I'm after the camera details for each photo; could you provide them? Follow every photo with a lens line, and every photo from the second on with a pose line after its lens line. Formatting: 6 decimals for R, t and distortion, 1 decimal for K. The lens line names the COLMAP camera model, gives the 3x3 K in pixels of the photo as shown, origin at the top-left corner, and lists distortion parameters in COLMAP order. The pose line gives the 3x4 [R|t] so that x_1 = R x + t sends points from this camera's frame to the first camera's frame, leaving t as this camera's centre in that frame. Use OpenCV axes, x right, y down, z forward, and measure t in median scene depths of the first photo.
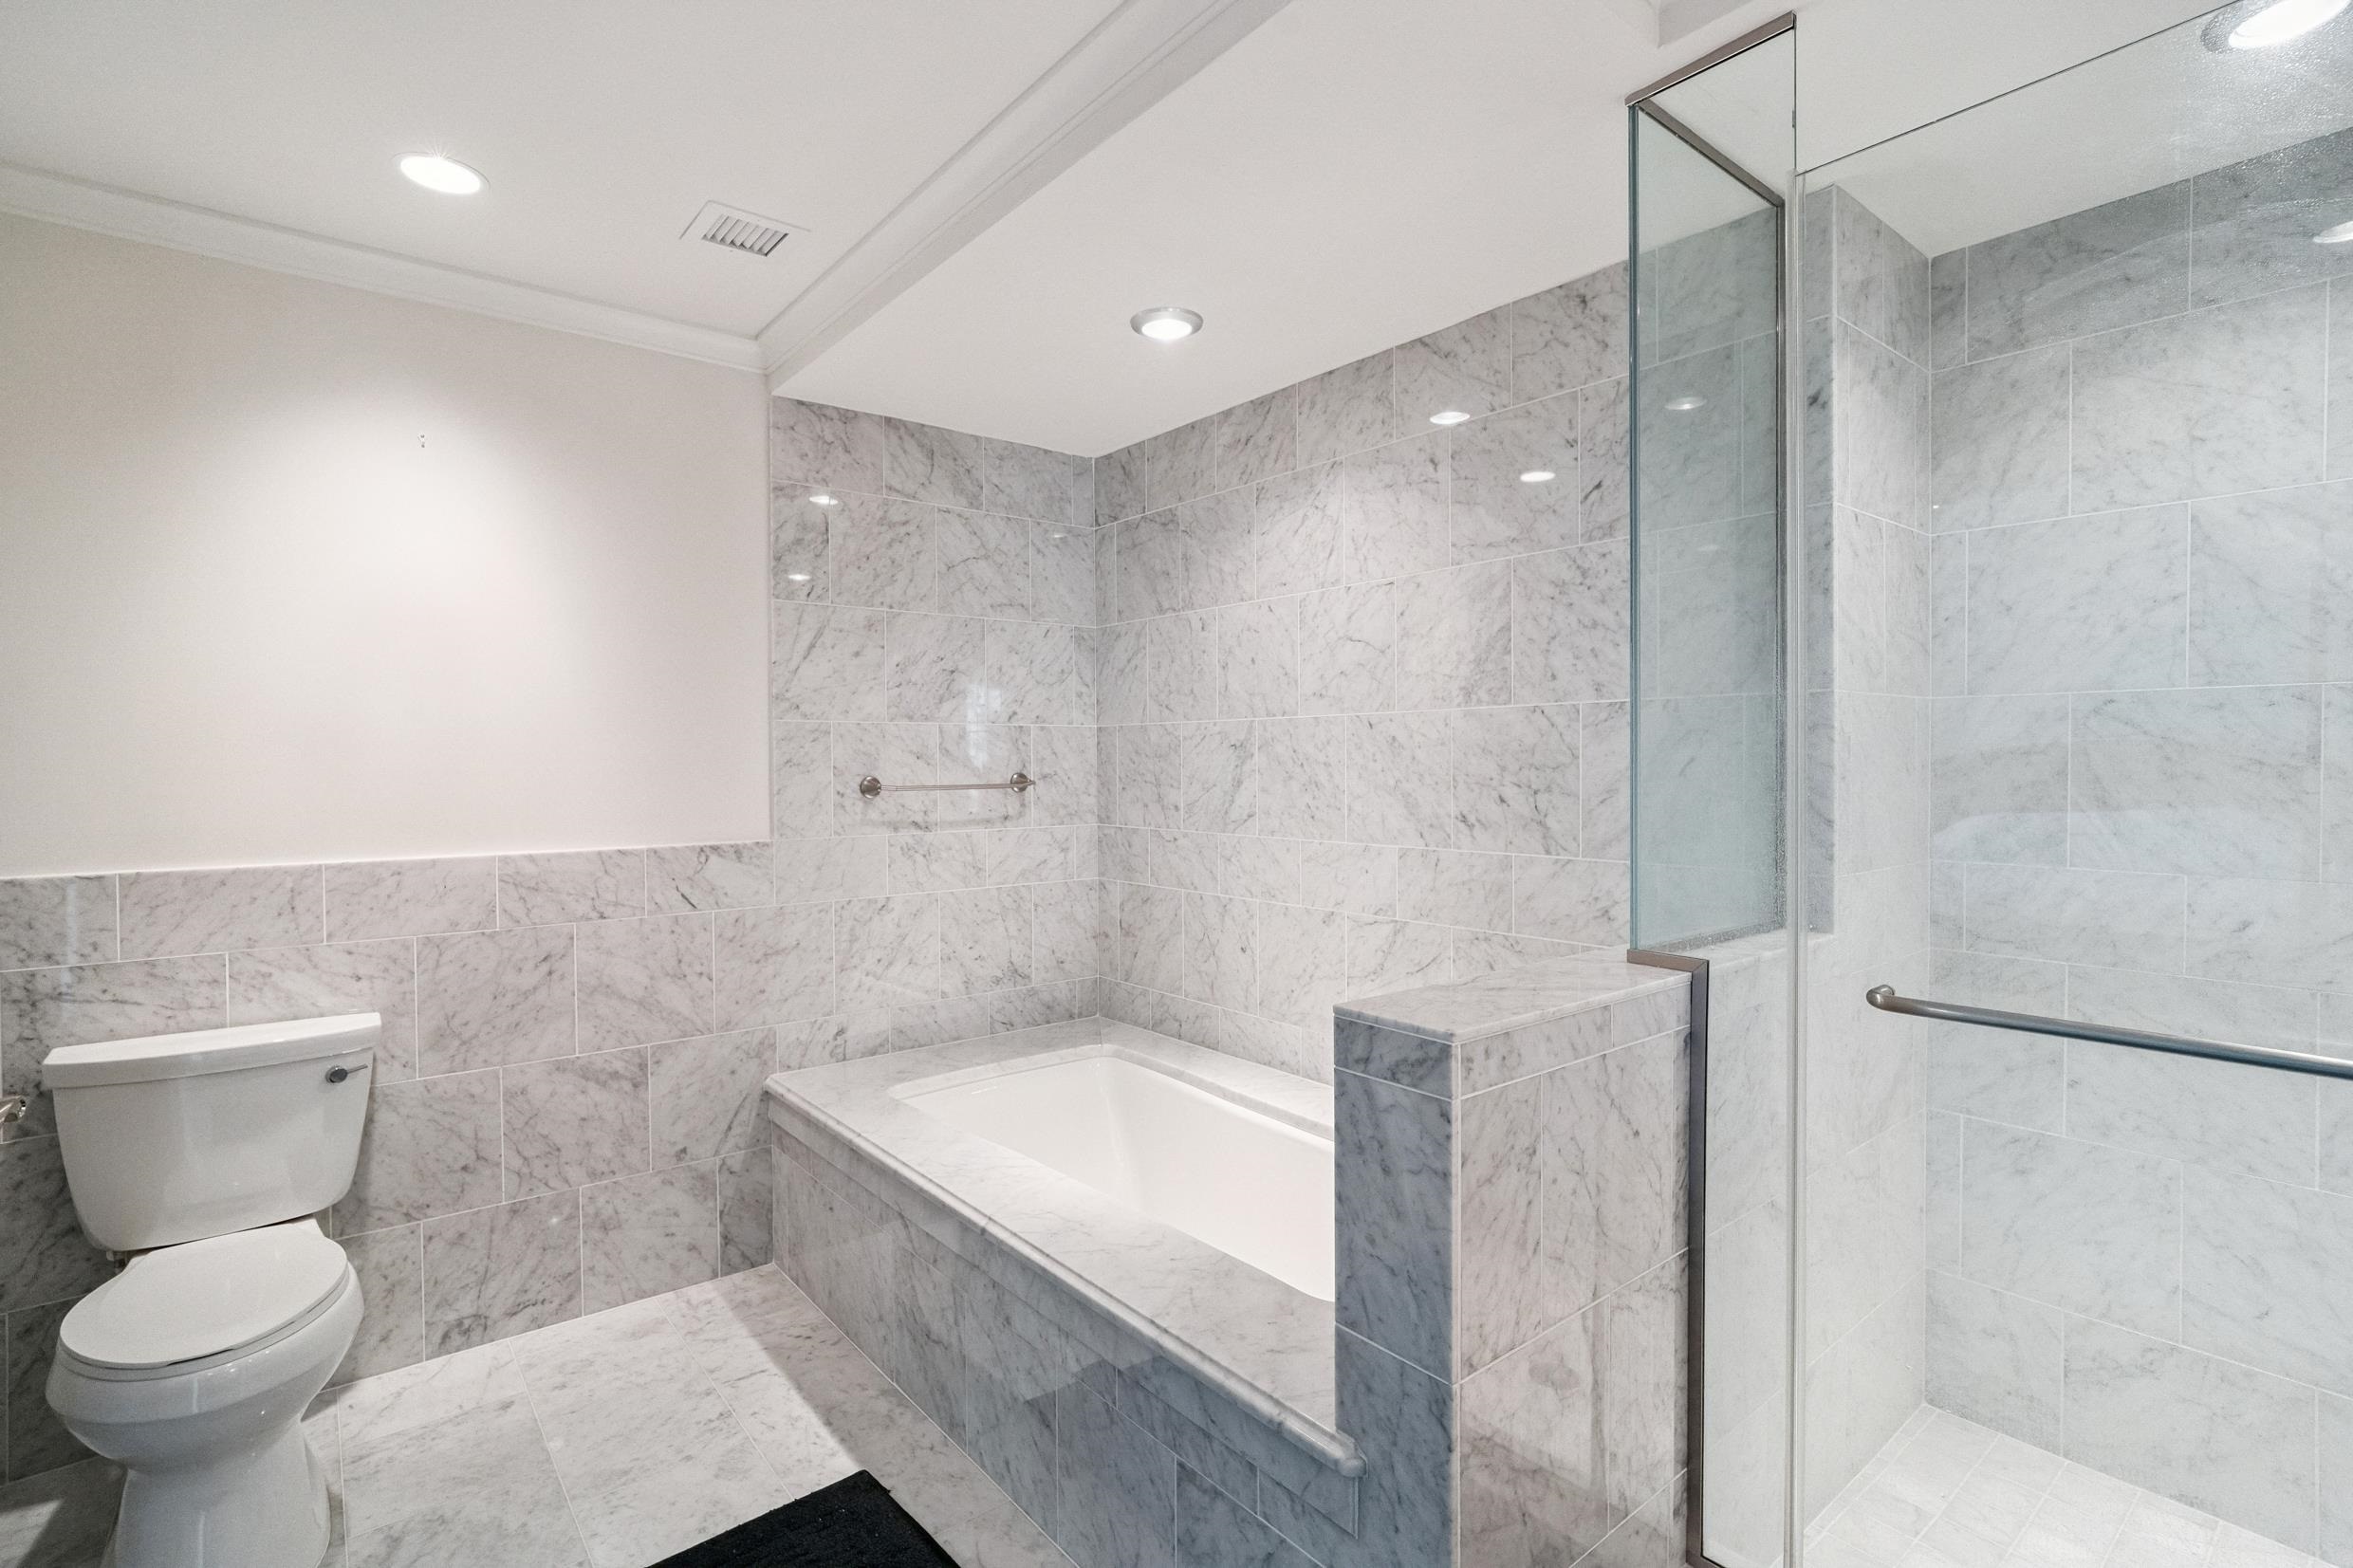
lens RADIAL K [[1117.1, 0, 1180.1], [0, 1117.1, 765.2], [0, 0, 1]] dist [-0.013996, 0.006656]
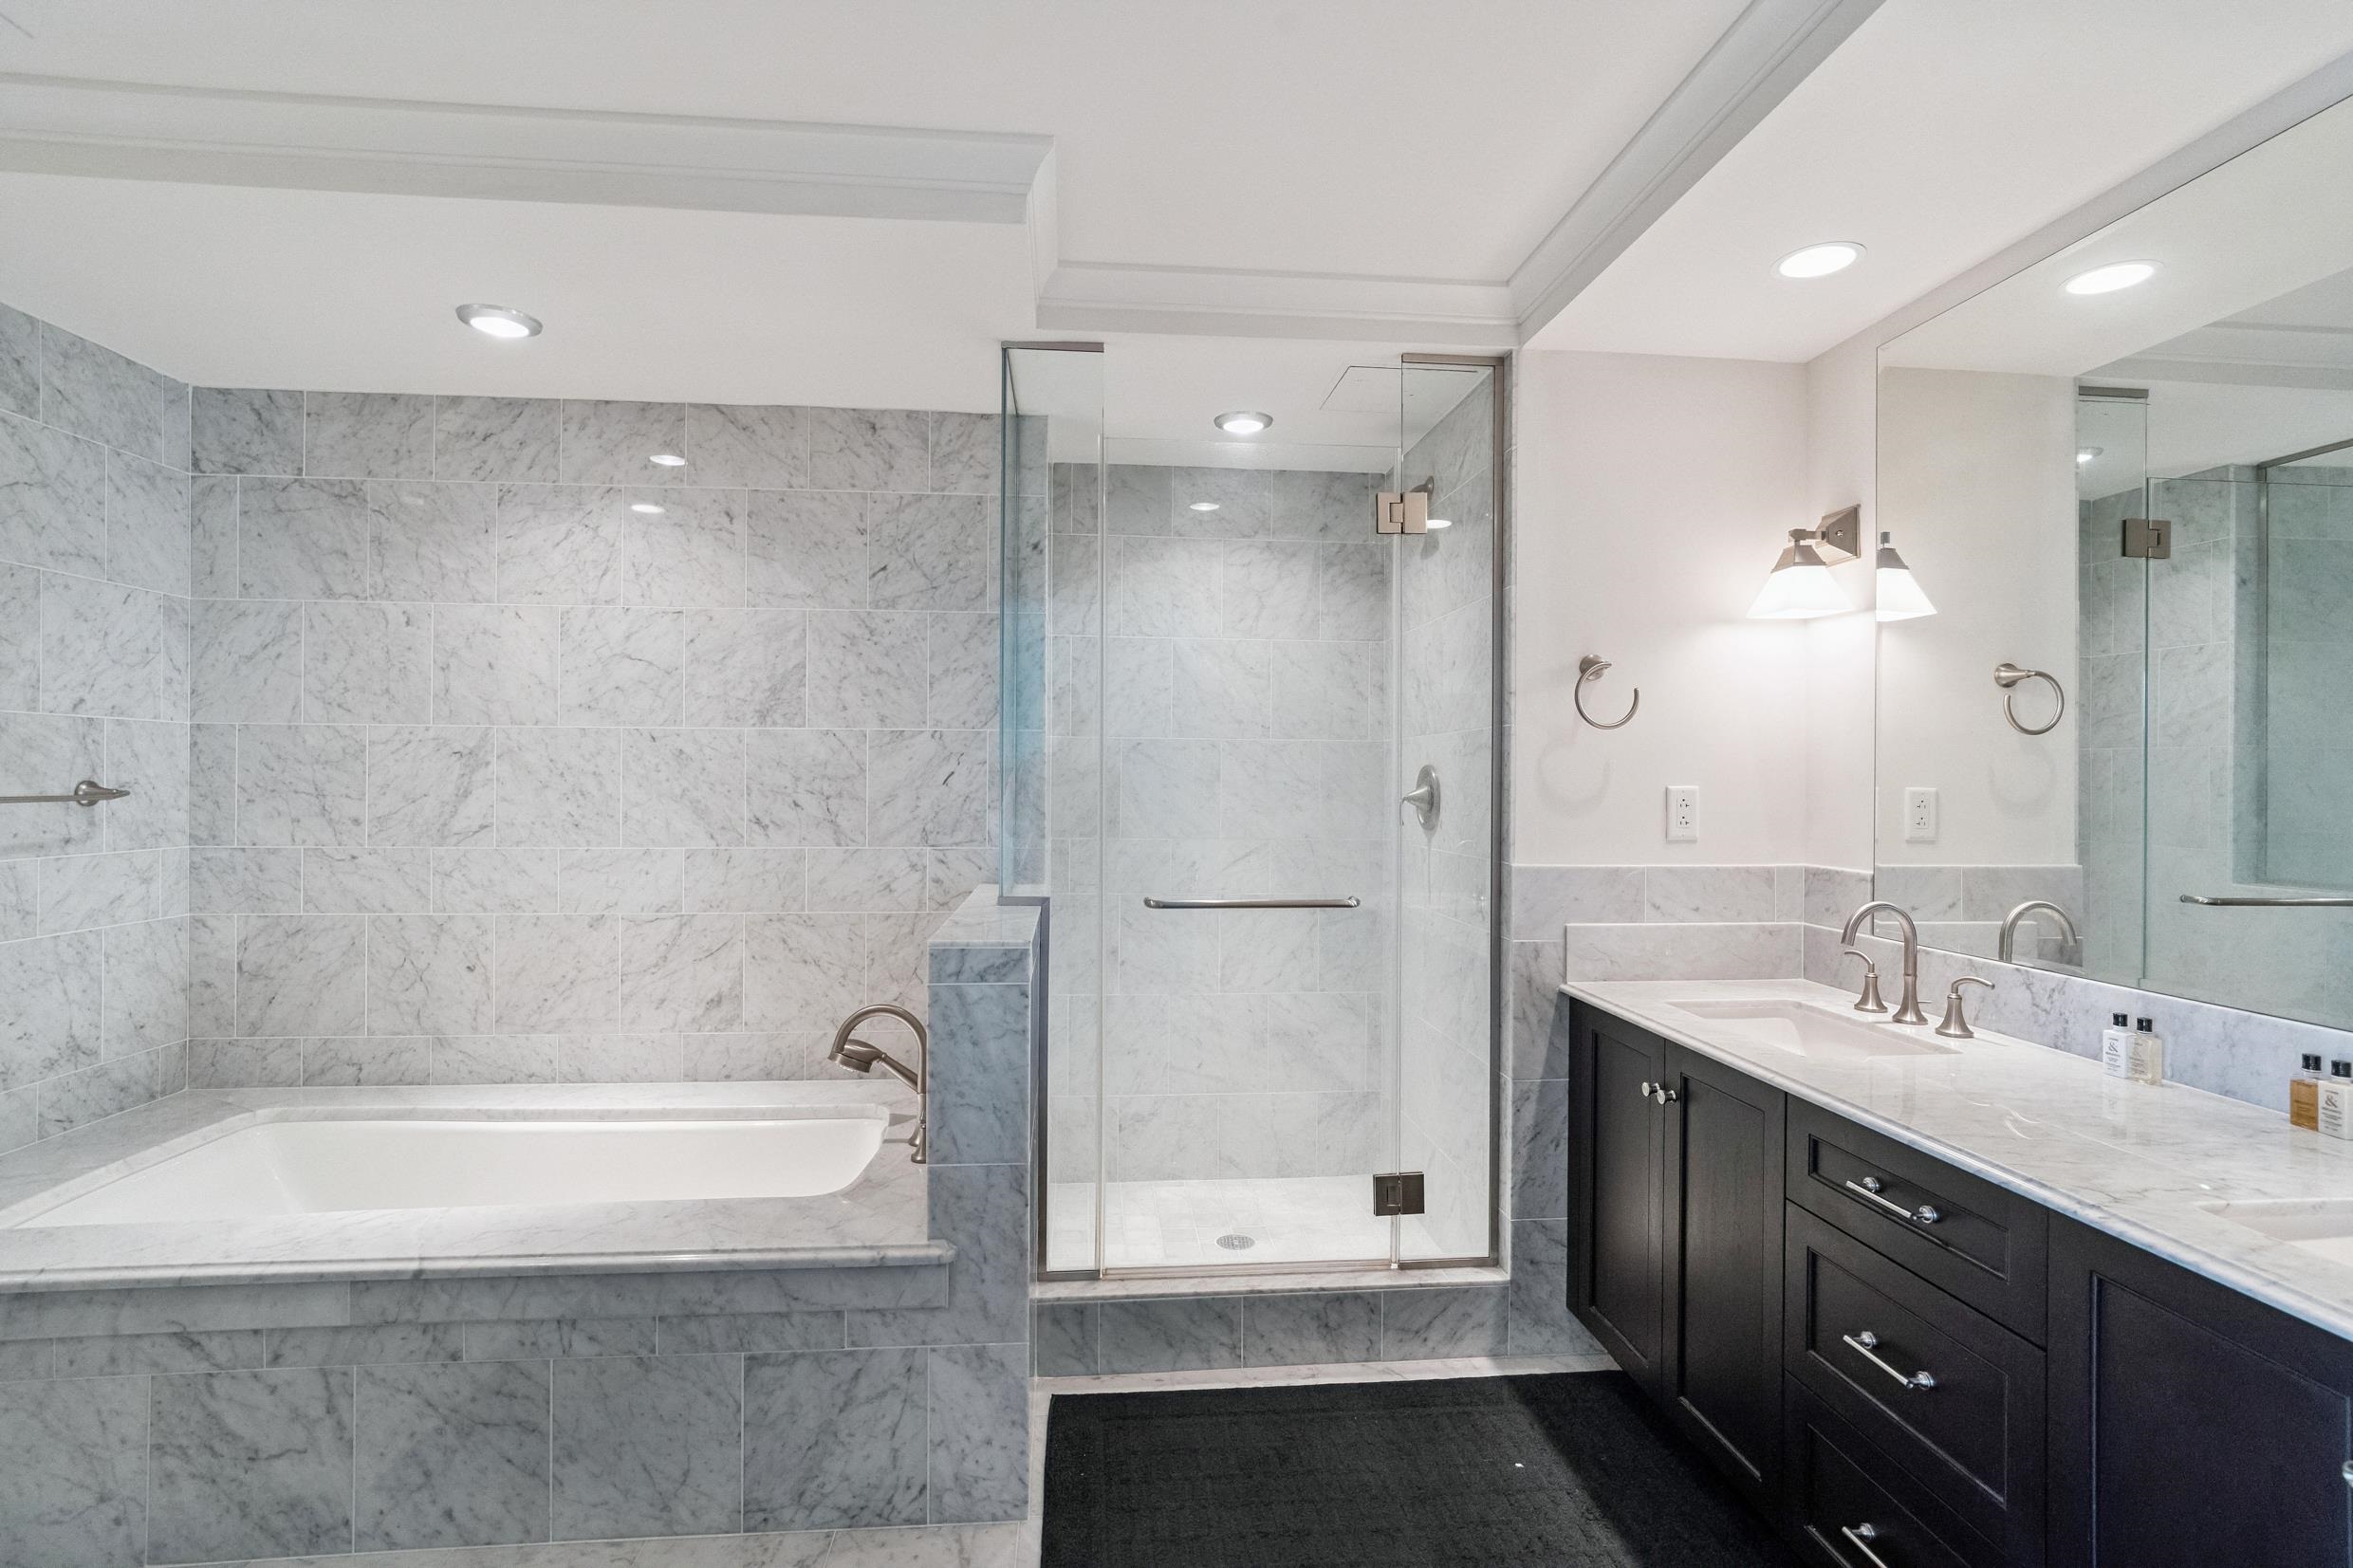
lens RADIAL K [[1120.9, 0, 1186.0], [0, 1120.9, 751.5], [0, 0, 1]] dist [-0.001034, 0.000809]
pose [[0.546771, 0.029342, 0.836768, -0.447083], [-0.006279, 0.999501, -0.030946, 0.007311], [-0.837259, 0.011666, 0.546683, -0.033229]]
